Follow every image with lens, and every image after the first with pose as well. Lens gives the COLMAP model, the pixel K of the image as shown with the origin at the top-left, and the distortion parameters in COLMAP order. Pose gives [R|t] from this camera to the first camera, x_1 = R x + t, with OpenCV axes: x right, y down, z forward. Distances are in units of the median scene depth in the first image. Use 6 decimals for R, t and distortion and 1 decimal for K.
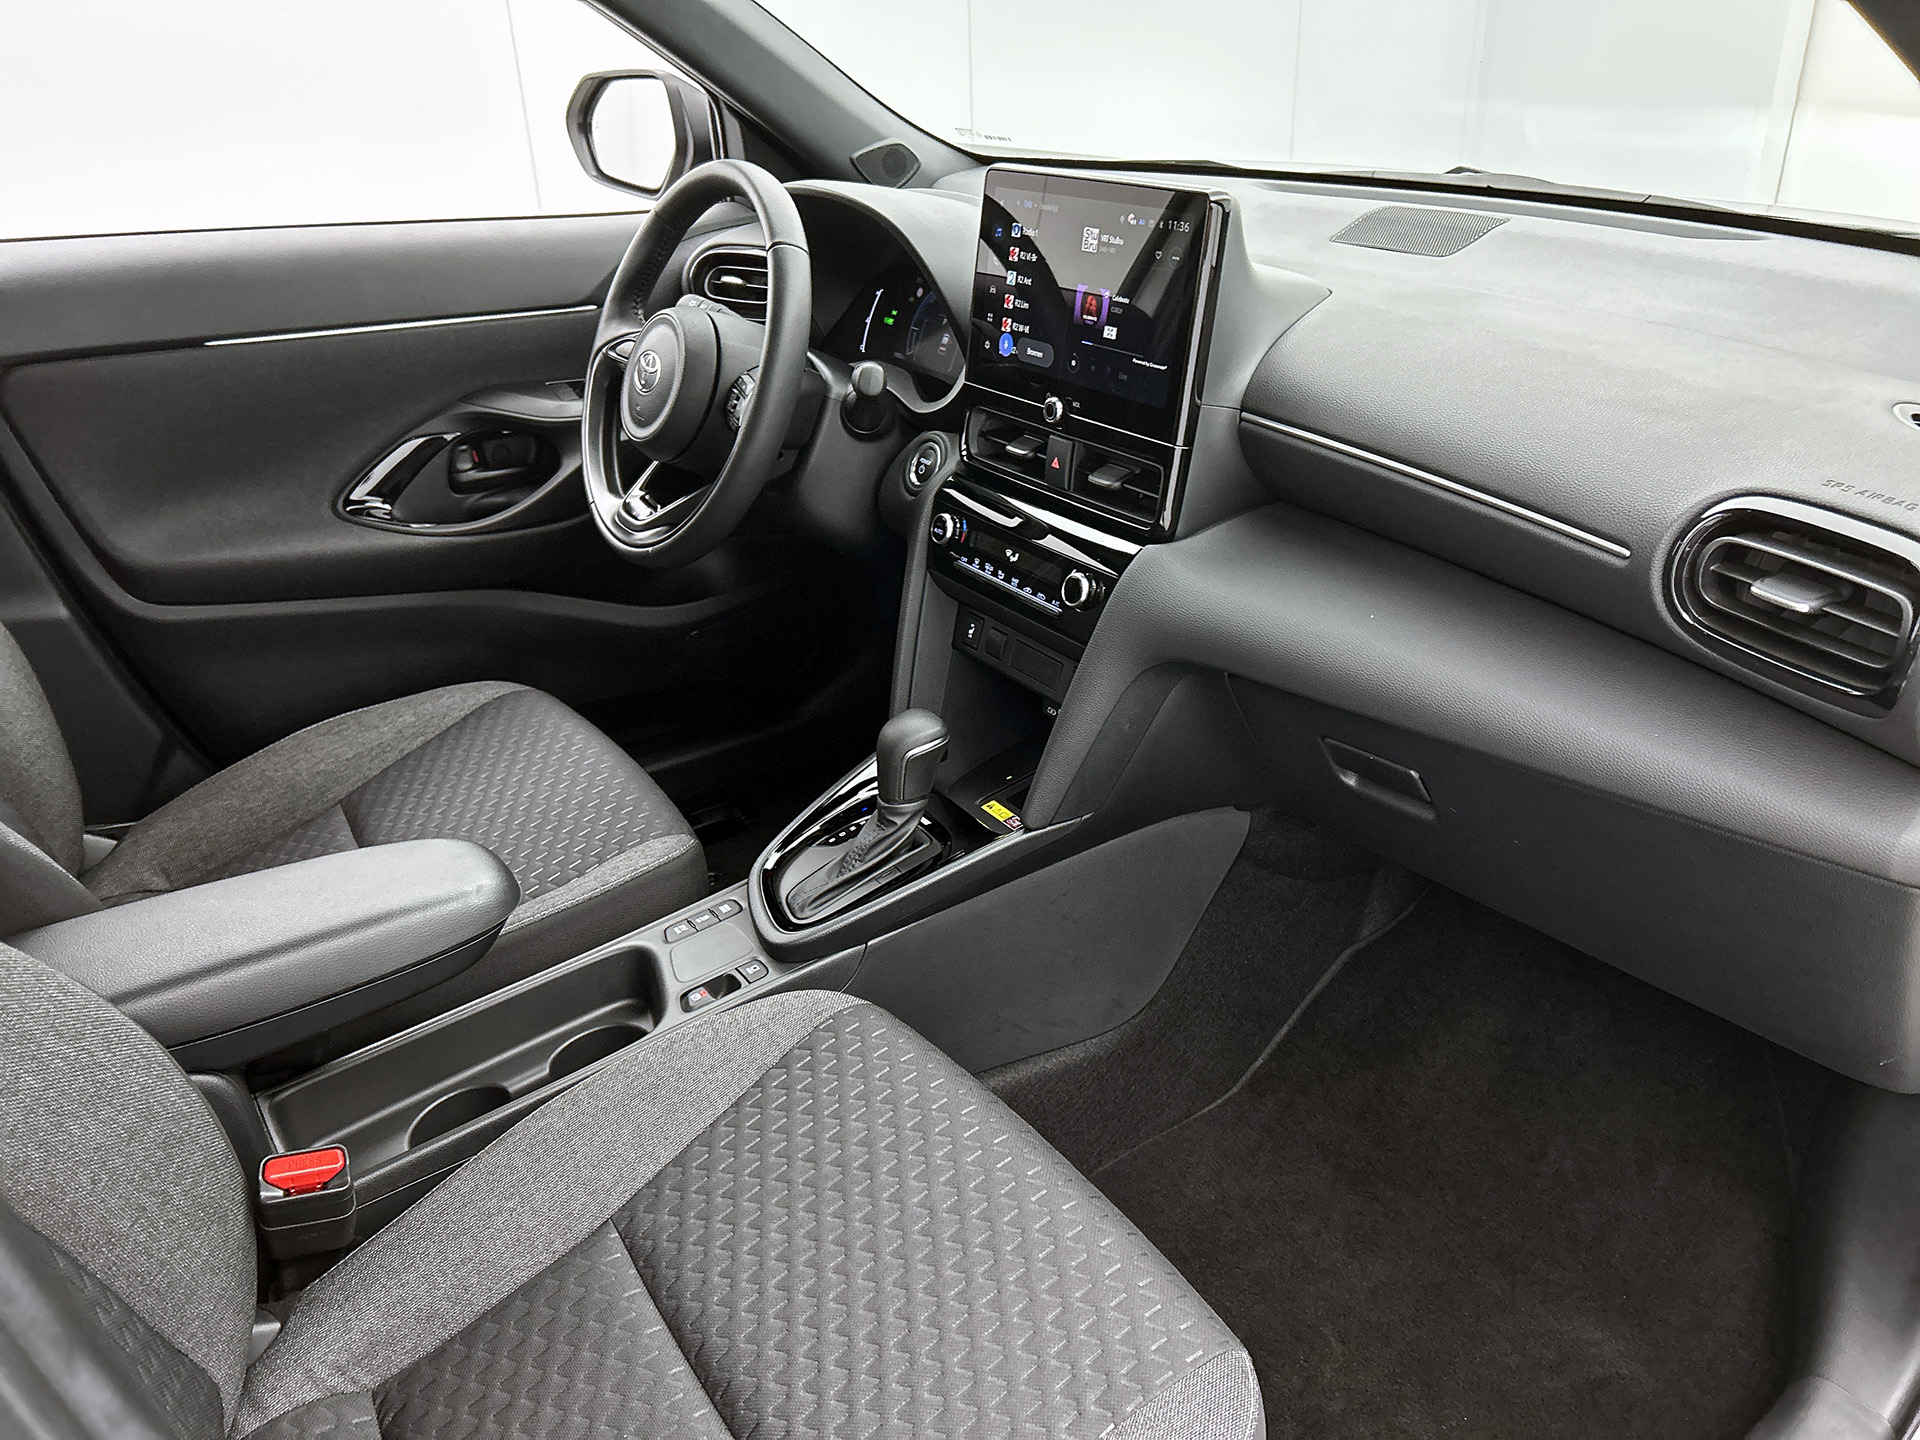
lens RADIAL K [[1449.4, 0, 950.5], [0, 1449.4, 724.6], [0, 0, 1]] dist [0.033176, -0.028117]
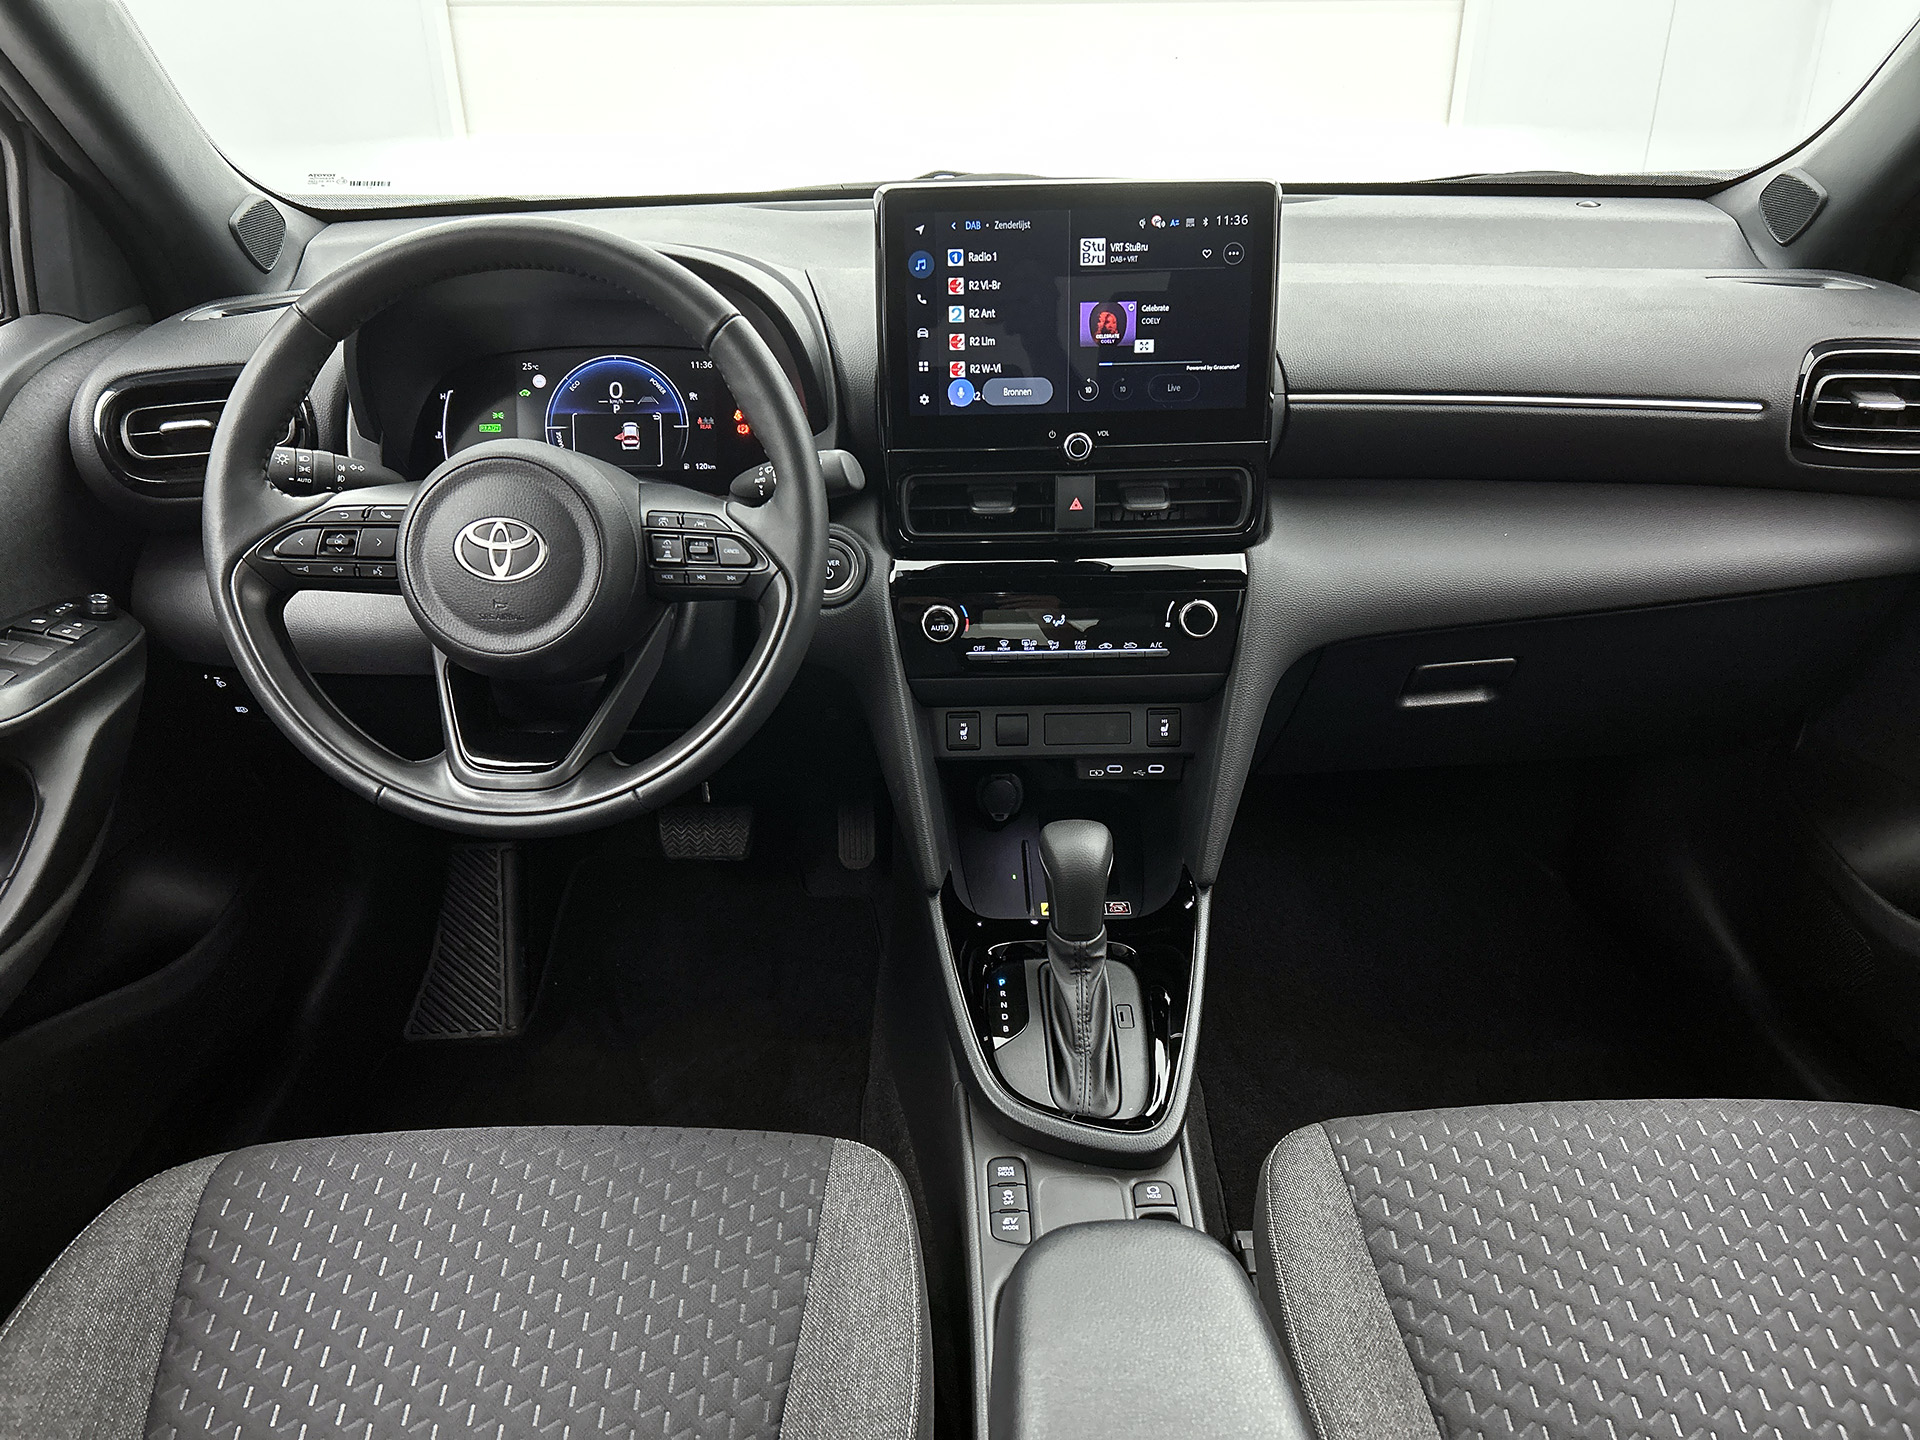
lens RADIAL K [[1449.4, 0, 954.8], [0, 1449.4, 727.6], [0, 0, 1]] dist [0.033176, -0.028117]
pose [[0.552046, -0.352634, 0.755576, -0.735150], [0.371997, 0.915148, 0.155315, -0.235229], [-0.746233, 0.195330, 0.636383, 0.547973]]
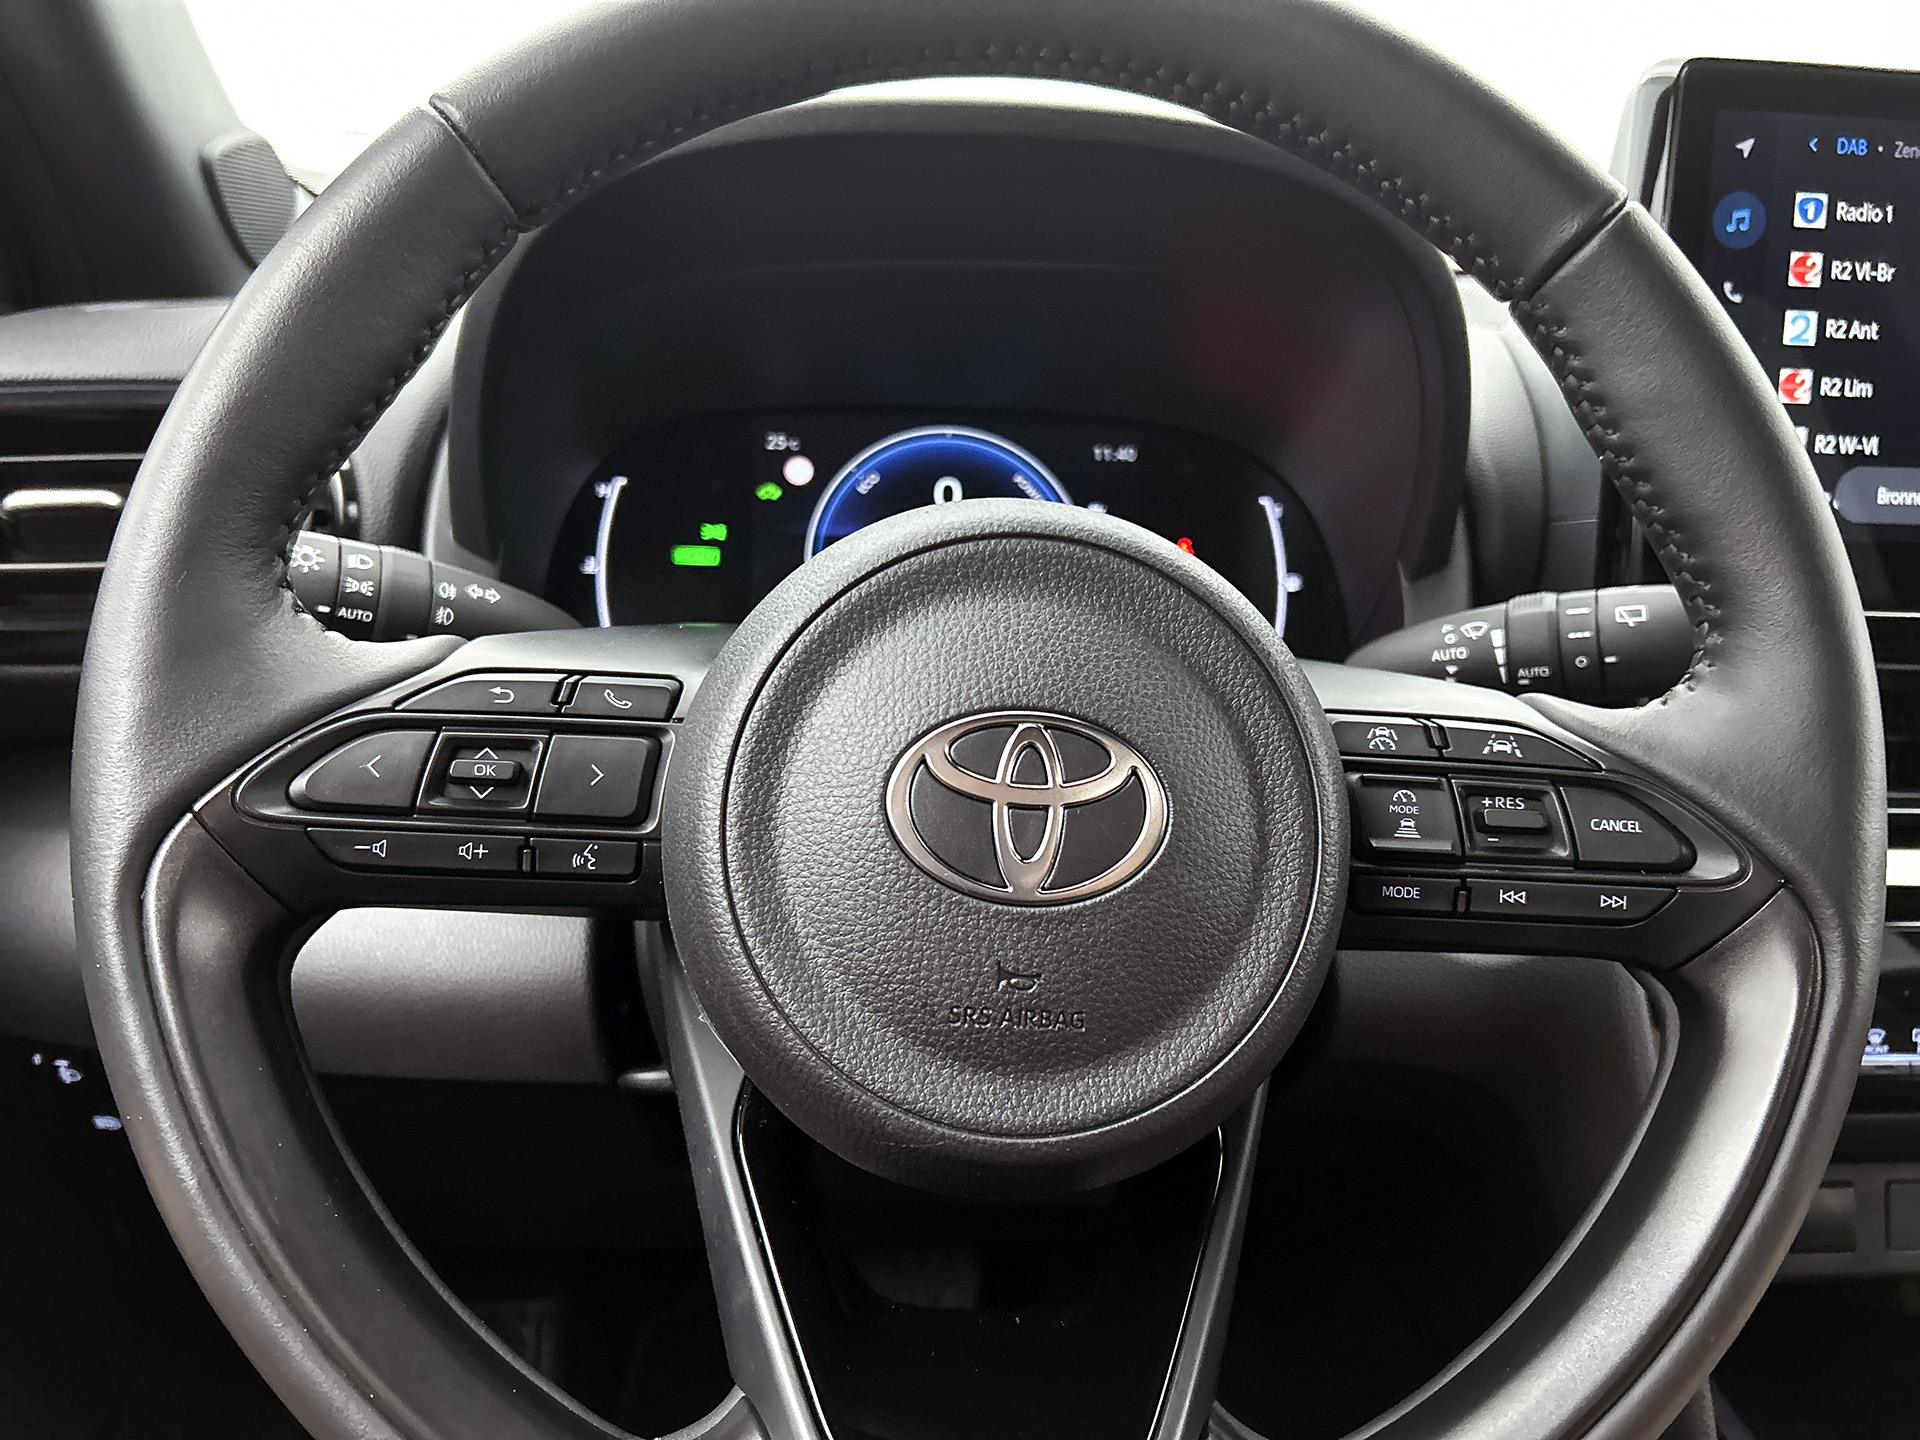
lens RADIAL K [[1449.4, 0, 959.4], [0, 1449.4, 705.8], [0, 0, 1]] dist [0.033176, -0.028117]
pose [[0.494902, -0.187740, 0.848425, -0.462550], [0.341831, 0.939723, 0.008547, -0.314406], [-0.798889, 0.285788, 0.529246, 1.078071]]
